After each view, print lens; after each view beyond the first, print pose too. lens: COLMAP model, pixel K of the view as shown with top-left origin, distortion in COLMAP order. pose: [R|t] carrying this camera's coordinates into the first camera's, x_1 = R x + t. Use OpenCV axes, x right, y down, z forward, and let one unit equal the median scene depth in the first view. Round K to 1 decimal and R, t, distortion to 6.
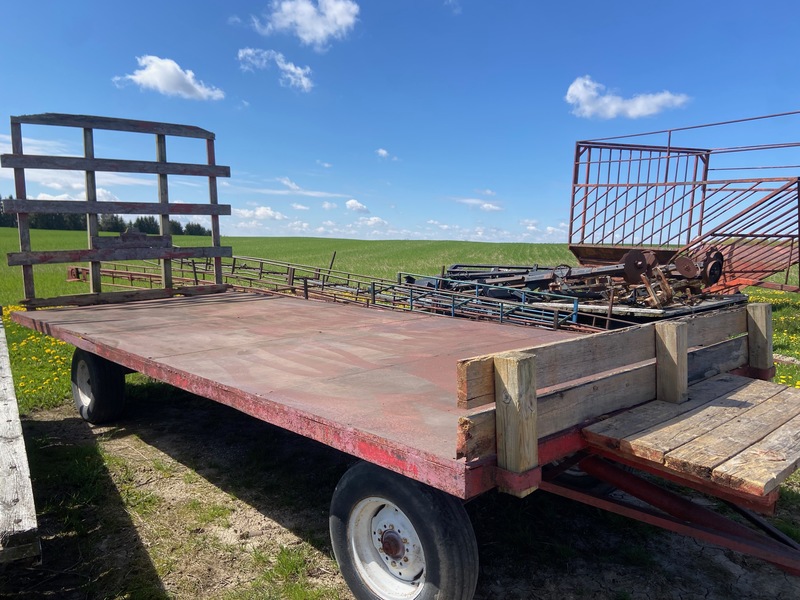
lens RADIAL K [[614.8, 0, 404.7], [0, 614.8, 302.2], [0, 0, 1]] dist [0.131530, -0.184063]
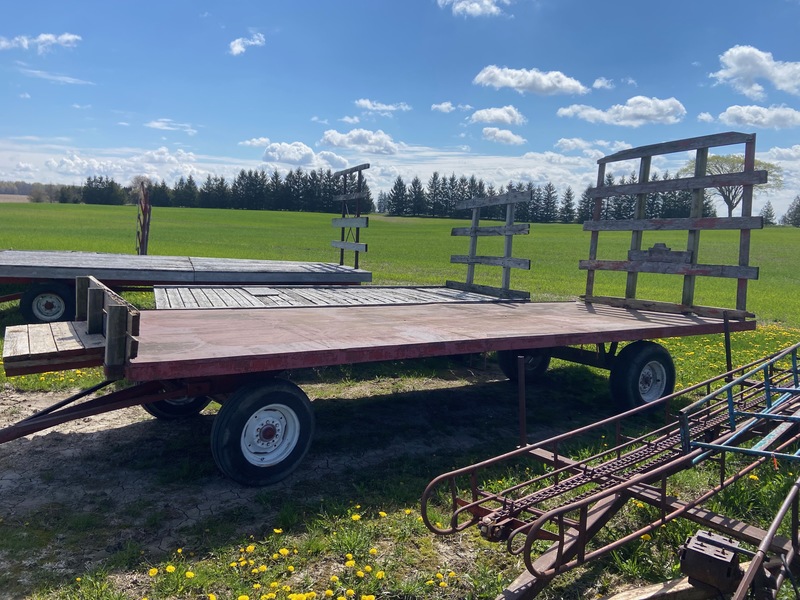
lens RADIAL K [[614.8, 0, 404.7], [0, 614.8, 302.2], [0, 0, 1]] dist [0.131530, -0.184063]
pose [[-0.193334, 0.094341, -0.976587, 0.638287], [-0.142762, 0.982068, 0.123133, -0.081227], [0.970691, 0.163225, -0.176399, 0.715917]]
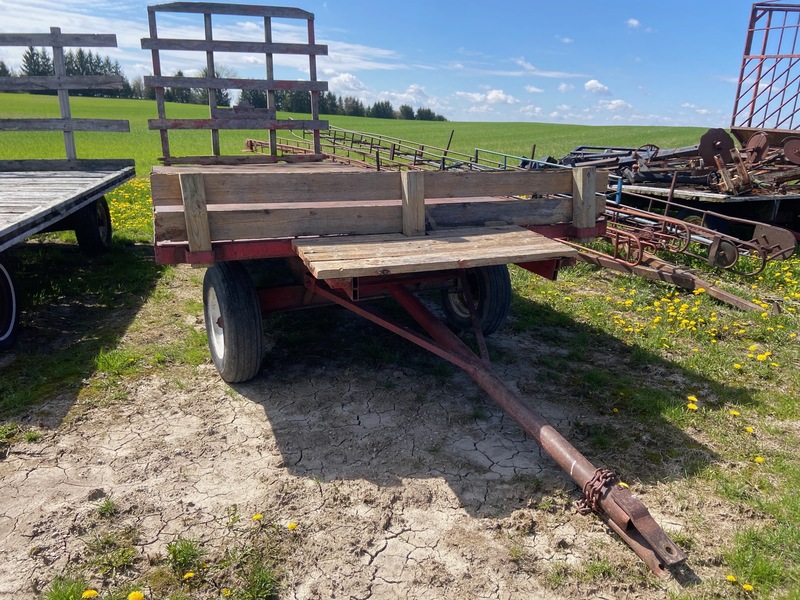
lens RADIAL K [[616.8, 0, 400.0], [0, 616.8, 300.0], [0, 0, 1]] dist [0.120899, -0.151346]
pose [[0.931714, 0.114247, -0.344755, 0.278881], [-0.053823, 0.982188, 0.180026, 0.021031], [0.359182, -0.149177, 0.921268, -0.053046]]
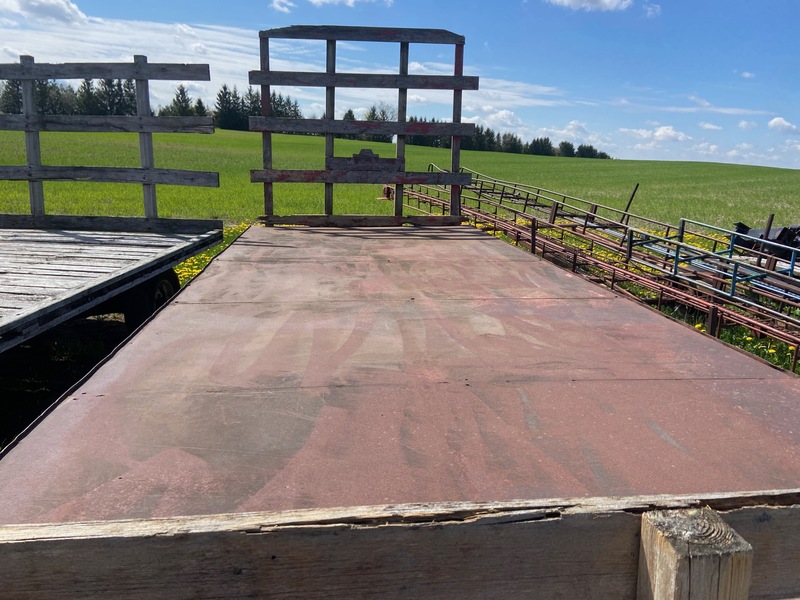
lens RADIAL K [[614.8, 0, 404.7], [0, 614.8, 302.2], [0, 0, 1]] dist [0.131530, -0.184063]
pose [[0.820952, 0.161674, -0.547631, 0.152906], [-0.094625, 0.984337, 0.148748, -0.031855], [0.563102, -0.070296, 0.823392, 0.220882]]
